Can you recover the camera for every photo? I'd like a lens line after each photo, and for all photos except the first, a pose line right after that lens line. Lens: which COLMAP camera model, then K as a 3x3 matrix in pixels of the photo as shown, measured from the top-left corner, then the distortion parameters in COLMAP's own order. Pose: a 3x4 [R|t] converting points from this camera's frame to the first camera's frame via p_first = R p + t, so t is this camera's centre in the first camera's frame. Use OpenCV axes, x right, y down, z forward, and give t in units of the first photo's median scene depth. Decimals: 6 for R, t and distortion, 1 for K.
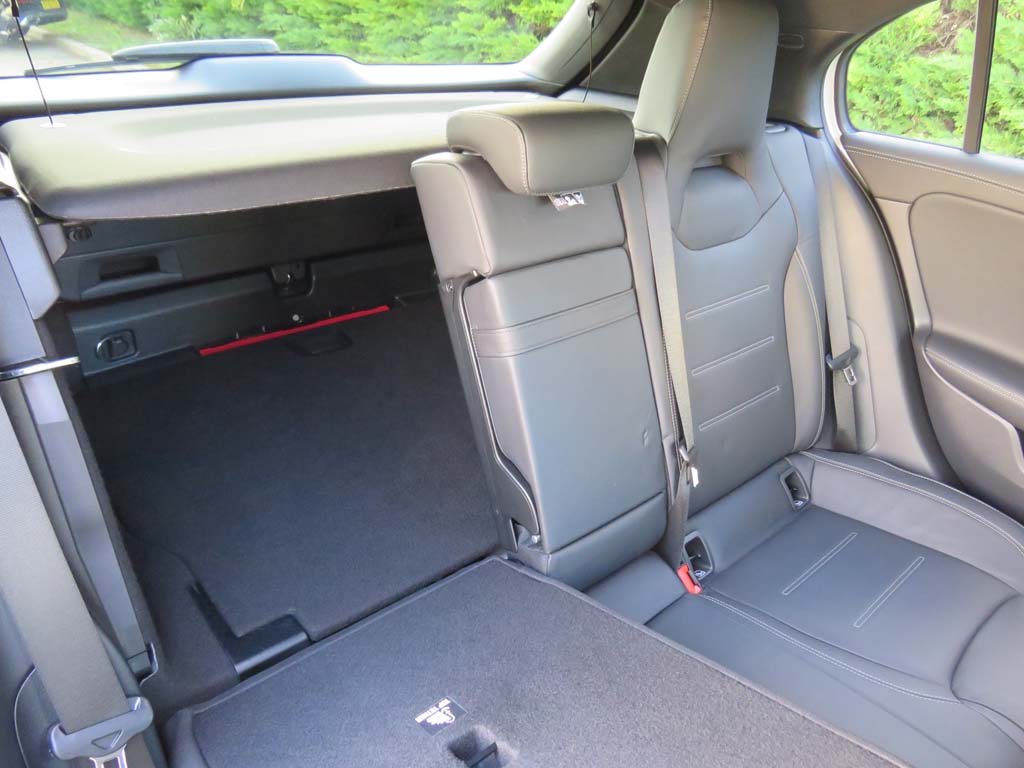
lens RADIAL K [[731.8, 0, 511.0], [0, 731.8, 391.1], [0, 0, 1]] dist [-0.012300, -0.002298]
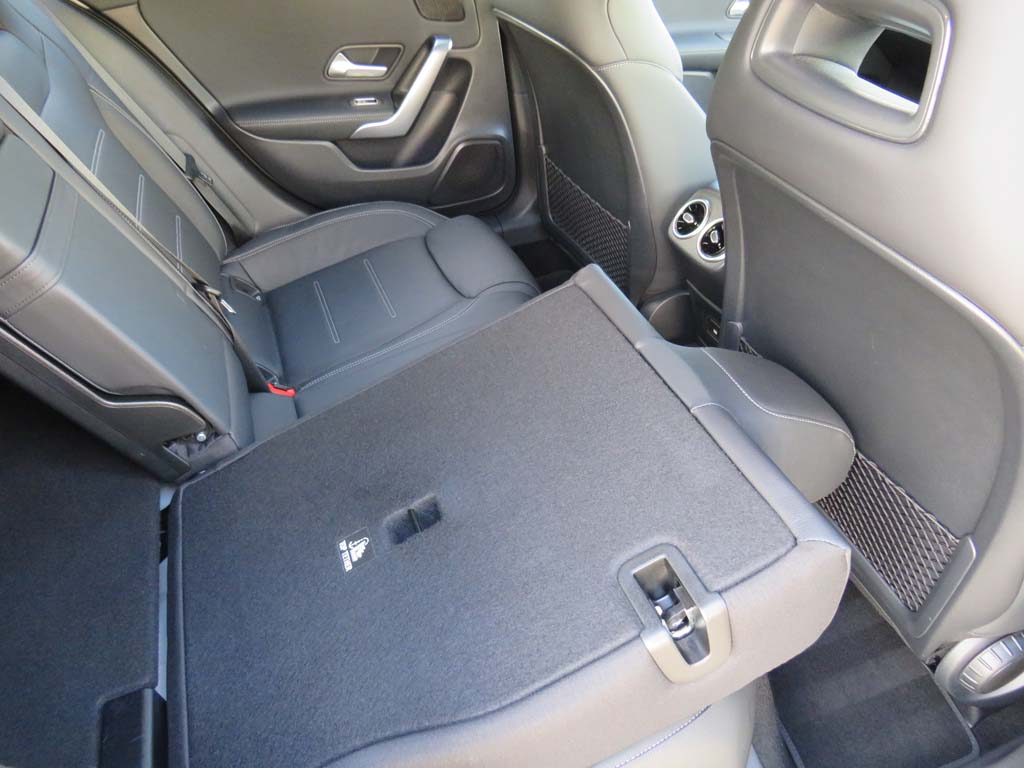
lens RADIAL K [[731.8, 0, 509.4], [0, 731.8, 378.4], [0, 0, 1]] dist [-0.012300, -0.002298]
pose [[0.333961, -0.650118, 0.682507, -0.331832], [0.529959, 0.728301, 0.434422, -0.038724], [-0.779496, 0.216621, 0.587760, 0.097234]]
